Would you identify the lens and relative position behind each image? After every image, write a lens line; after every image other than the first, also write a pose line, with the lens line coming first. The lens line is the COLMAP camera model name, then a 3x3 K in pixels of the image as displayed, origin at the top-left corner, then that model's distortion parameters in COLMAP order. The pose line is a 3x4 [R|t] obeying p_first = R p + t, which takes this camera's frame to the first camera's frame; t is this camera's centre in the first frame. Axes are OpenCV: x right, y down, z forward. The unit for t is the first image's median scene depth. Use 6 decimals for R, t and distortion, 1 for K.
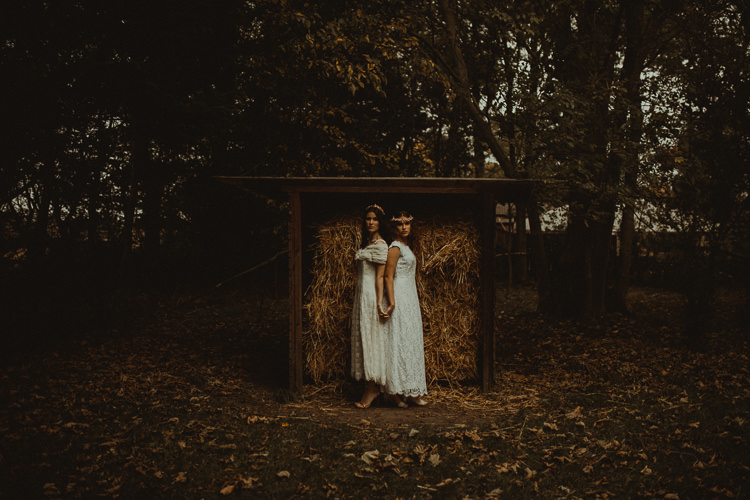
lens RADIAL K [[756.1, 0, 375.0], [0, 756.1, 250.0], [0, 0, 1]] dist [-0.008844, -0.002822]
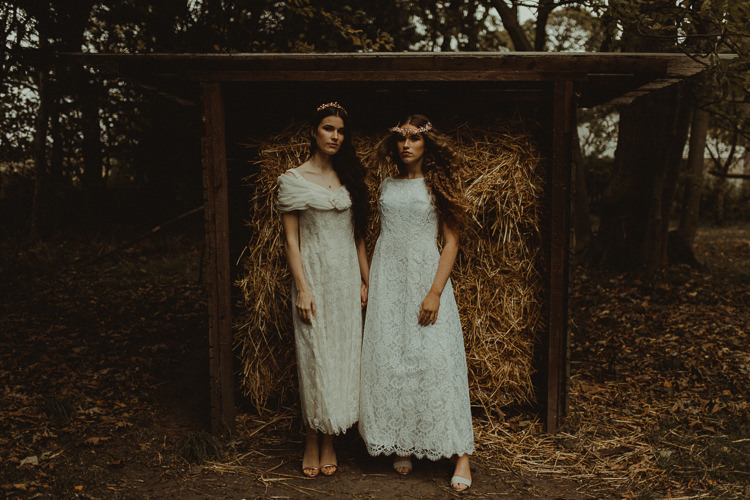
lens RADIAL K [[768.3, 0, 375.0], [0, 768.3, 250.0], [0, 0, 1]] dist [0.004159, 0.005457]
pose [[0.999765, -0.009065, 0.019686, 0.001668], [0.007240, 0.995834, 0.090902, -0.003906], [-0.020428, -0.090738, 0.995665, 0.419008]]
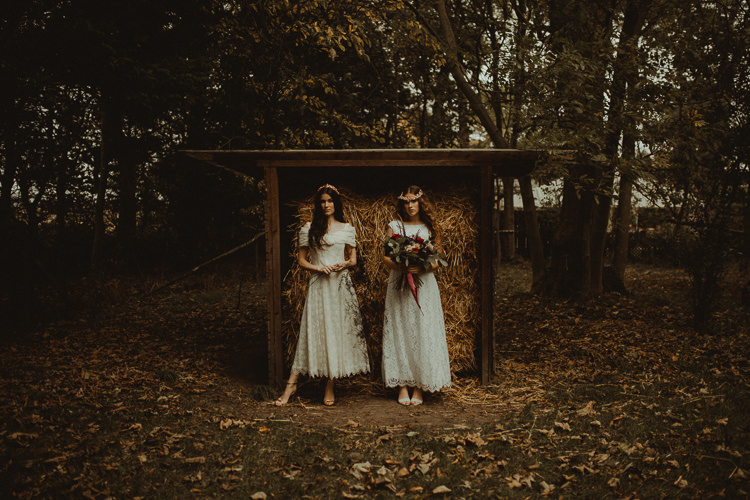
lens RADIAL K [[756.1, 0, 375.0], [0, 756.1, 250.0], [0, 0, 1]] dist [-0.008844, -0.002822]
pose [[0.999673, -0.014258, 0.021250, -0.002821], [0.013671, 0.999528, 0.027495, -0.000762], [-0.021632, -0.027196, 0.999396, 0.094285]]
